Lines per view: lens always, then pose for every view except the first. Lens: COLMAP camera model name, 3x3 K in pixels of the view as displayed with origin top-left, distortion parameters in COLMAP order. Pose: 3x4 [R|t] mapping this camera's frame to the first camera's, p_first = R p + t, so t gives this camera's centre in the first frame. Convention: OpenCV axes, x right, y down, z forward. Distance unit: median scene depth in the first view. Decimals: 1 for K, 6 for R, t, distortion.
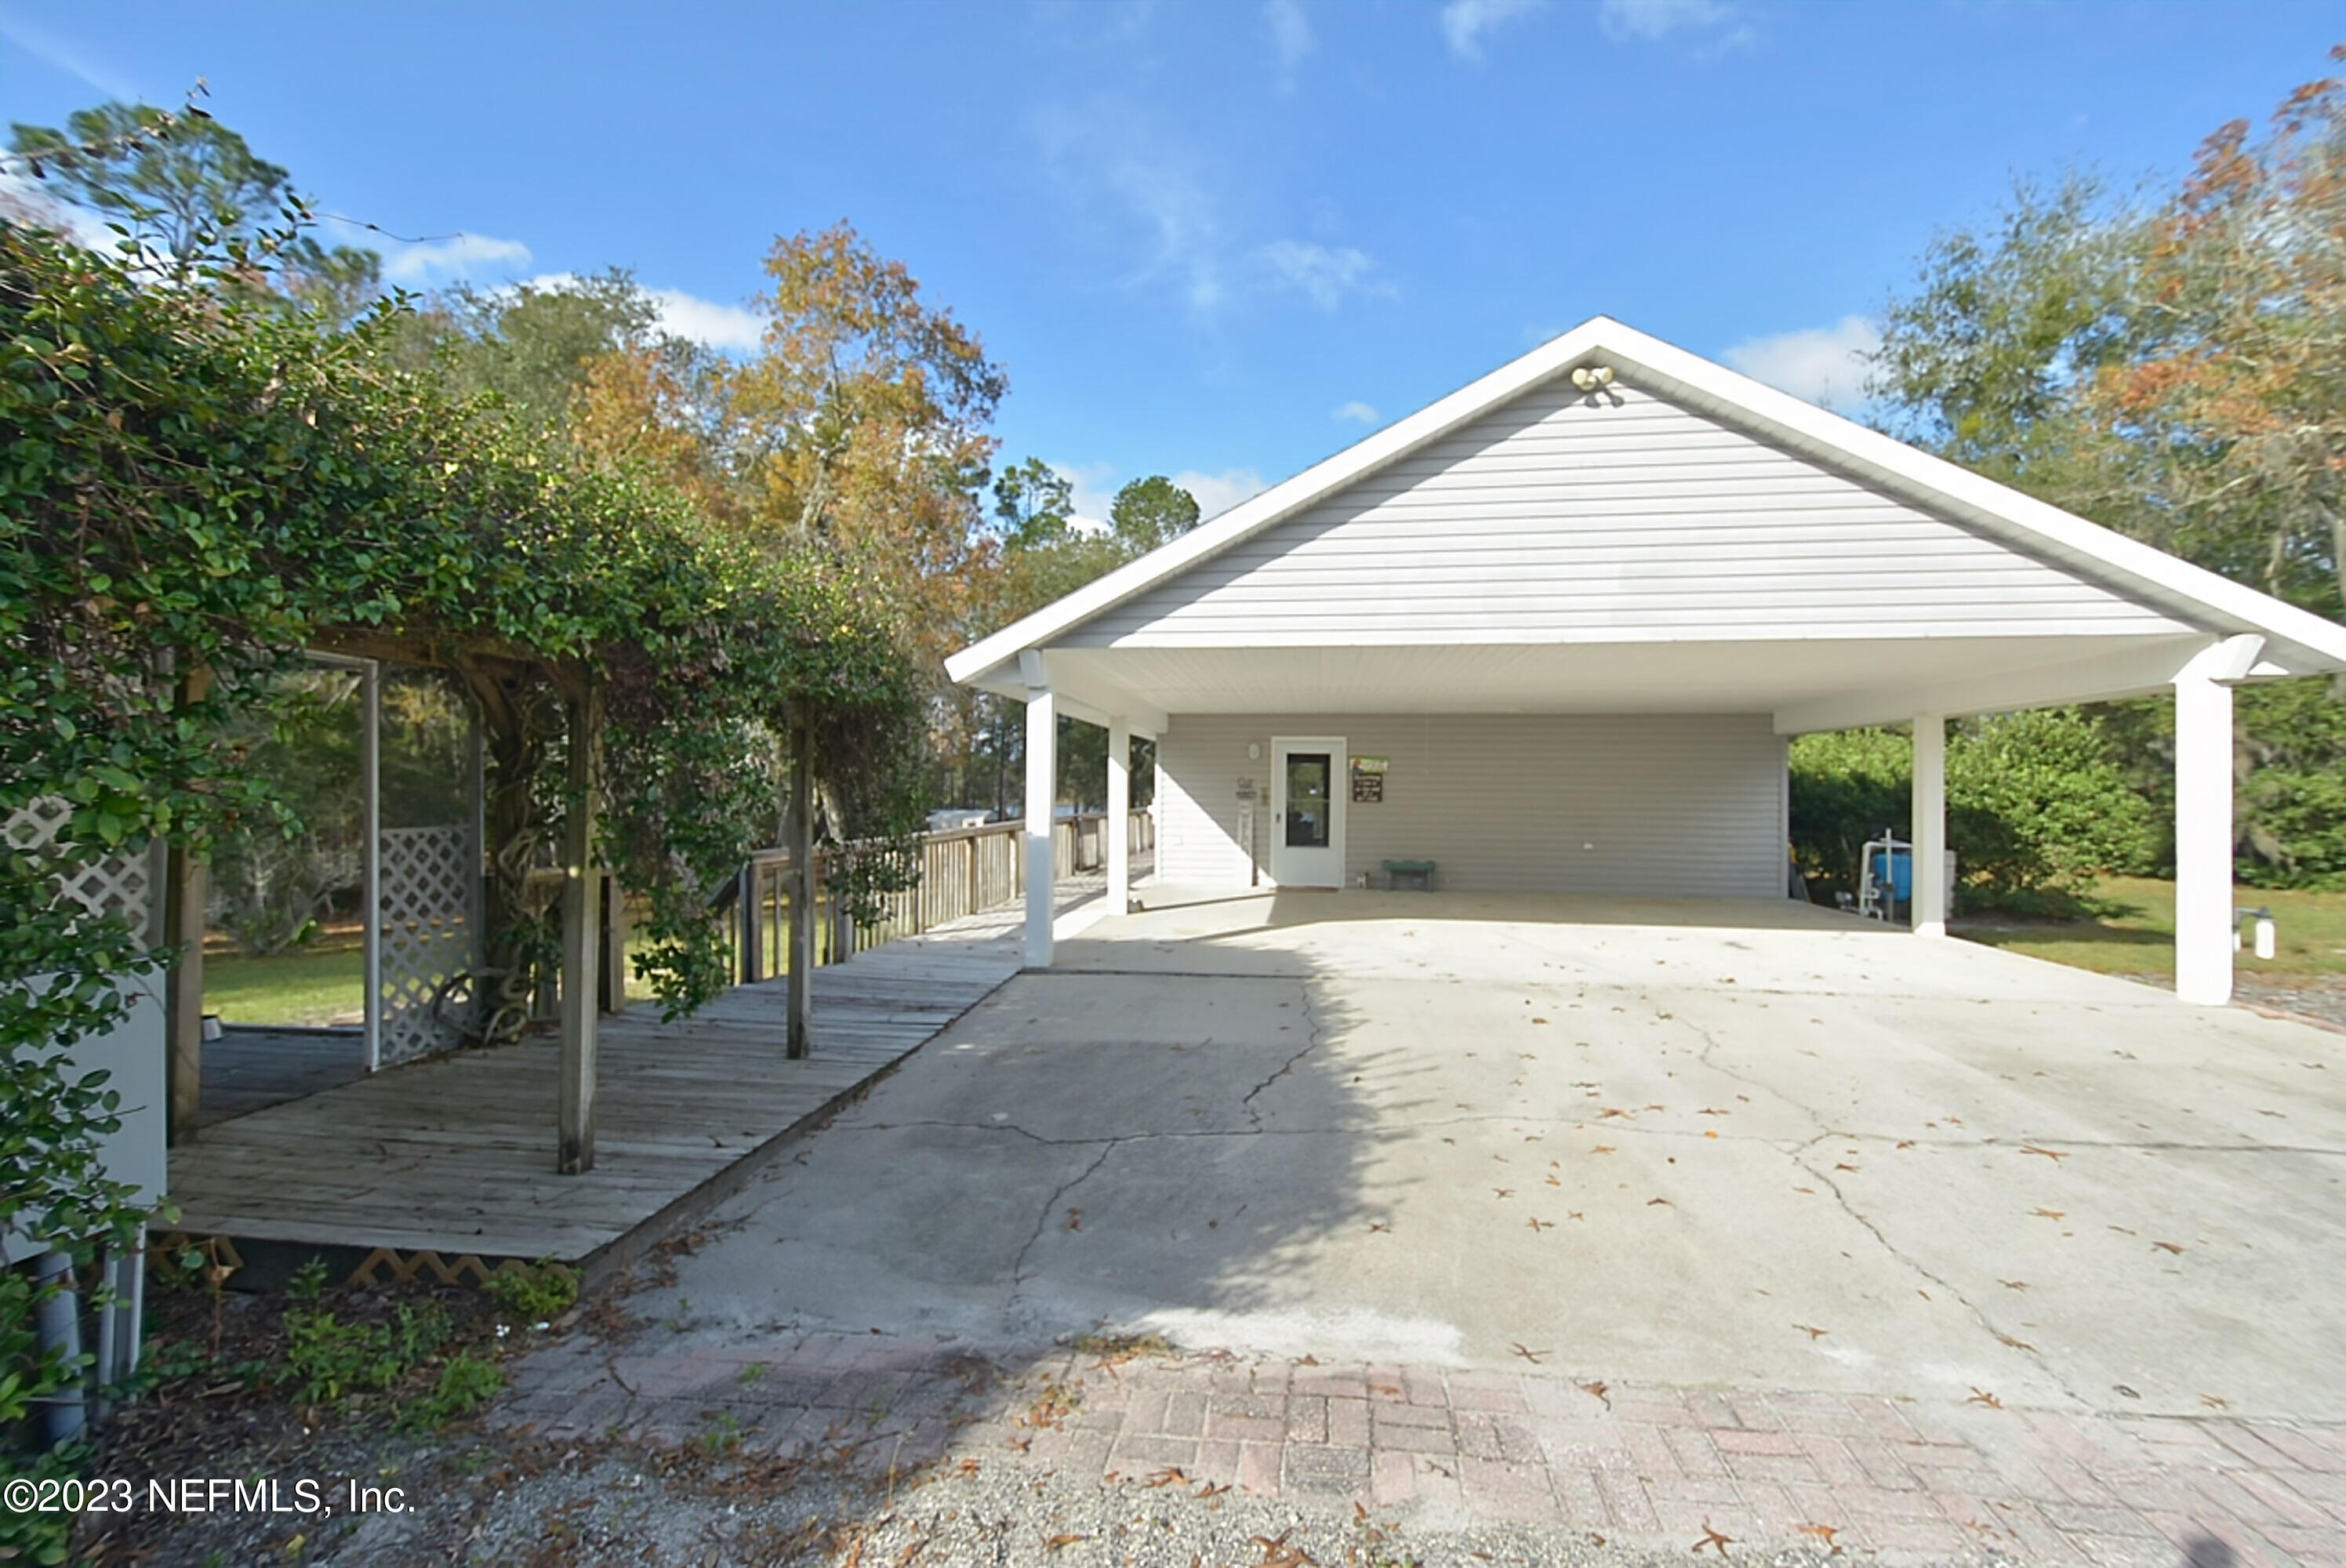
lens RADIAL K [[1023.5, 0, 1169.4], [0, 1023.5, 780.6], [0, 0, 1]] dist [-0.001527, -0.000758]
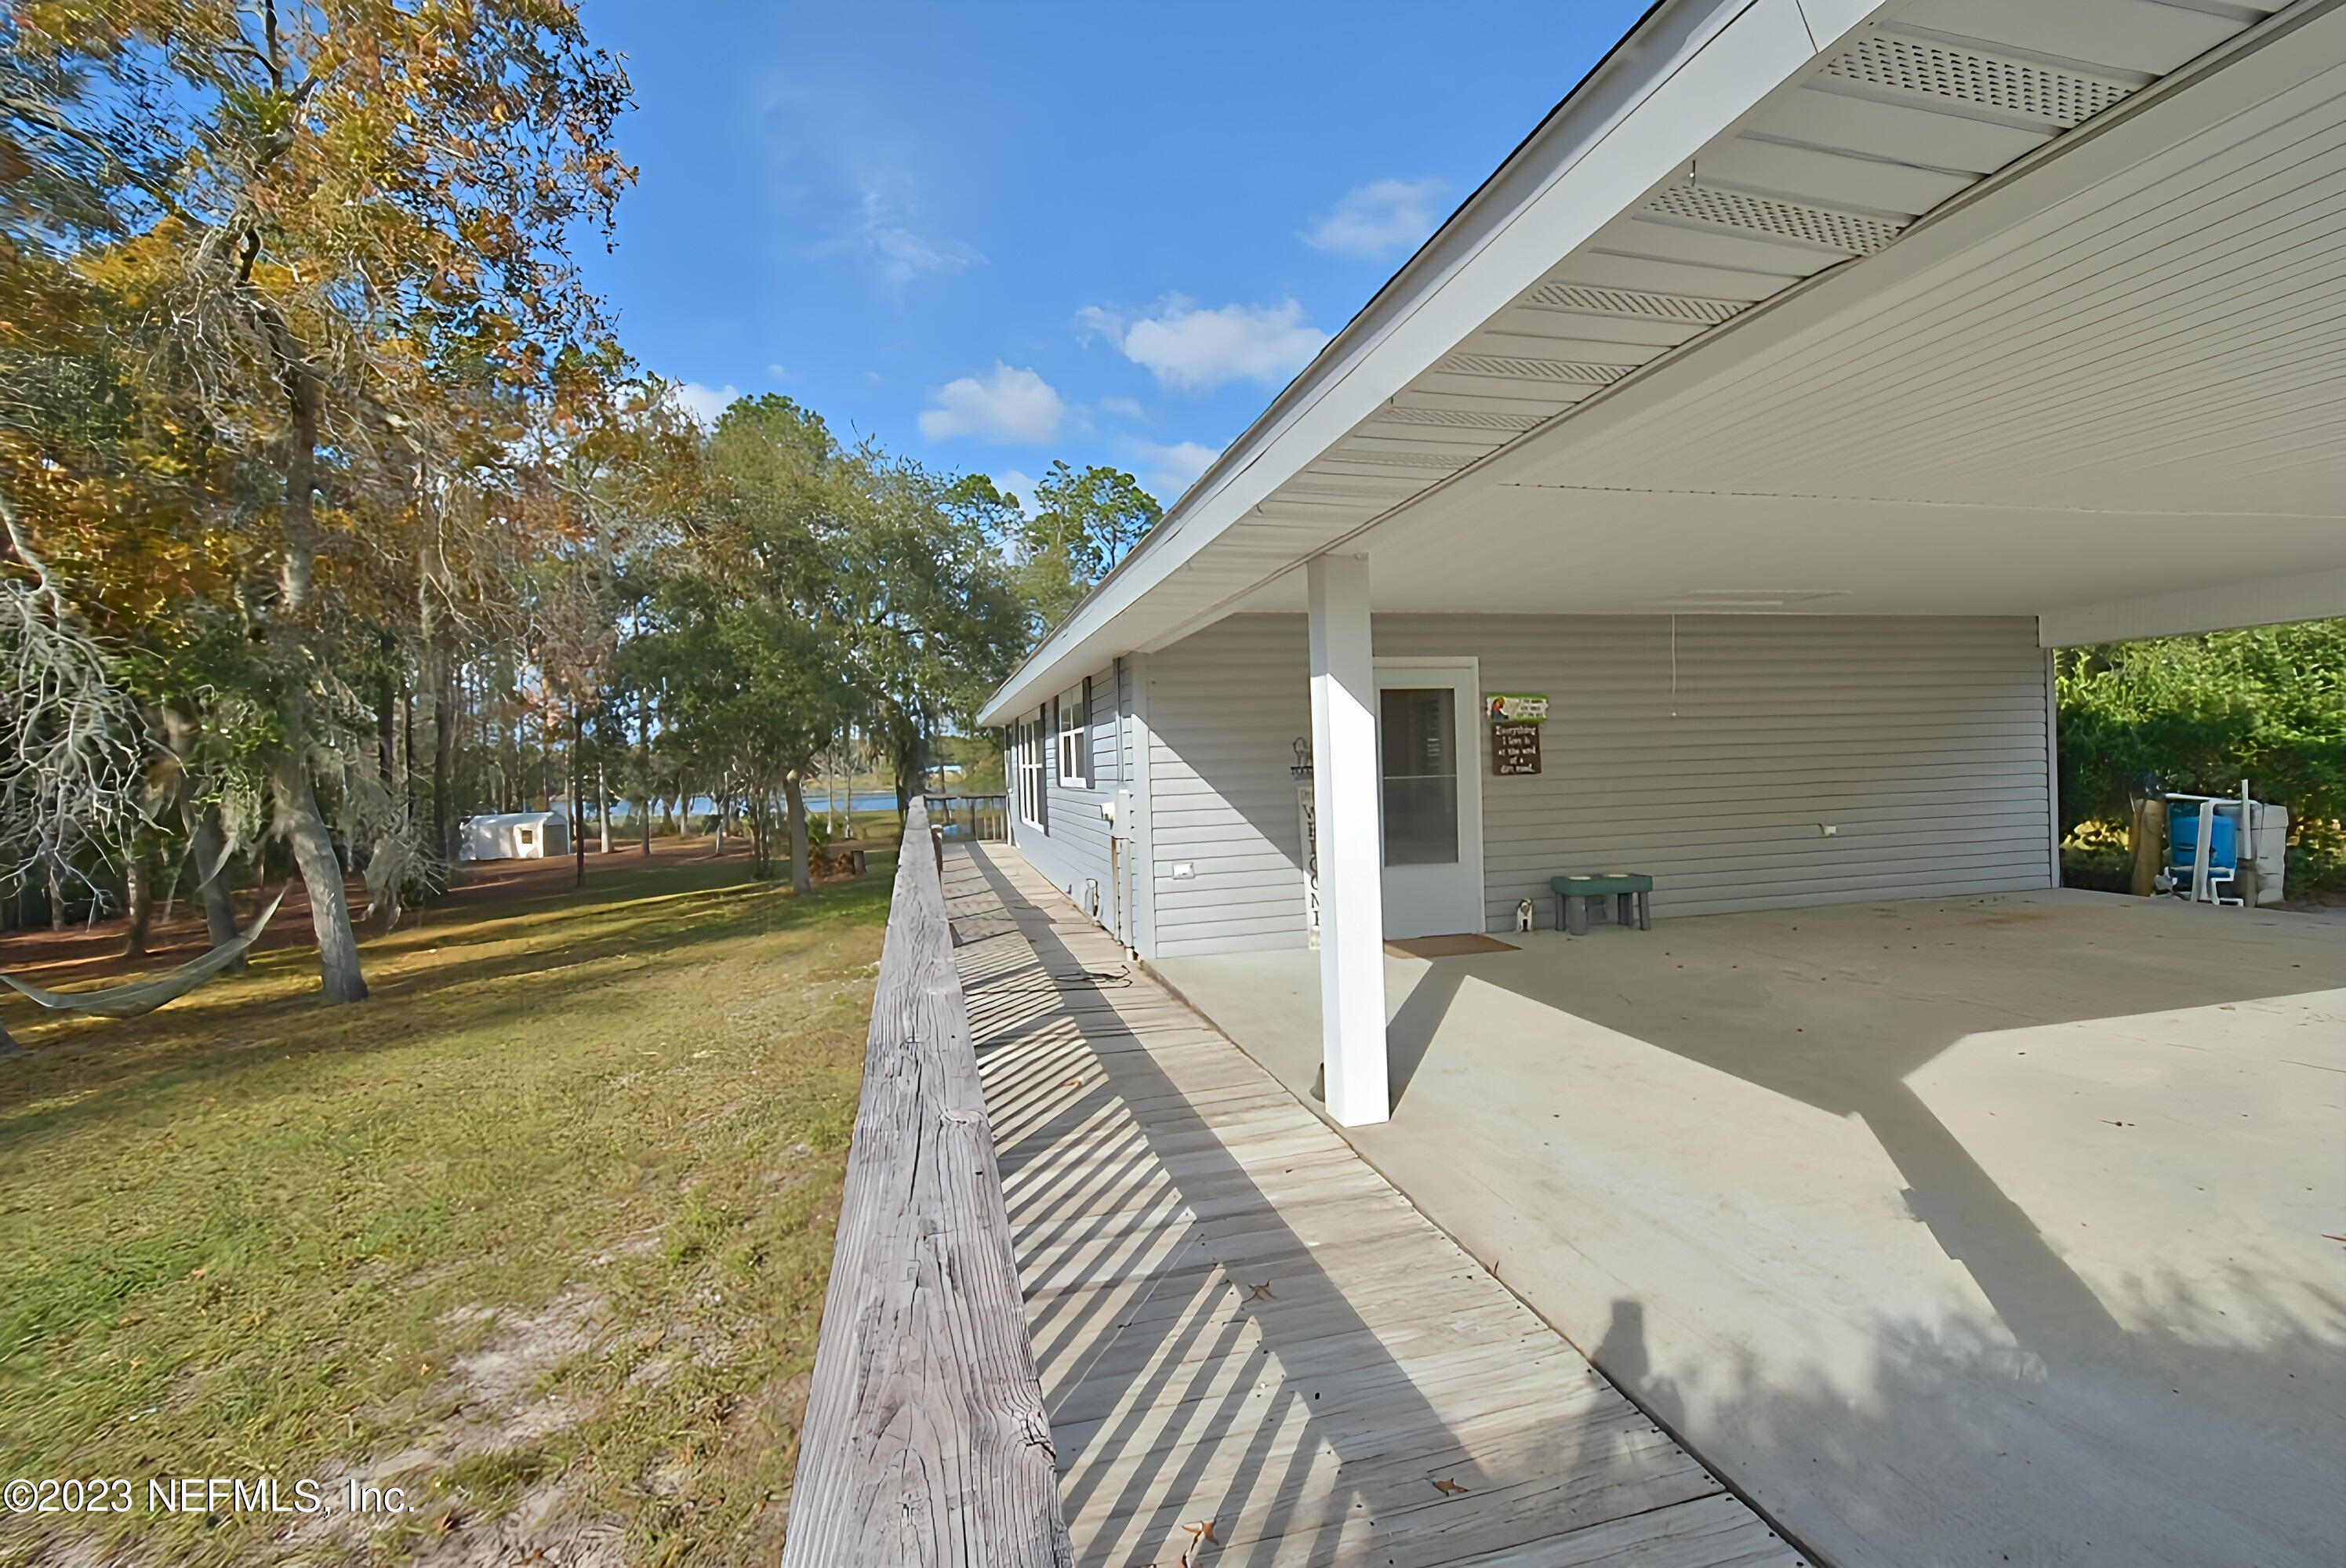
lens RADIAL K [[1023.5, 0, 1184.9], [0, 1023.5, 788.4], [0, 0, 1]] dist [-0.001527, -0.000758]
pose [[0.922474, -0.048774, 0.382967, -0.183993], [0.037555, 0.998620, 0.036721, 0.001344], [-0.384229, -0.019492, 0.923032, 0.558907]]
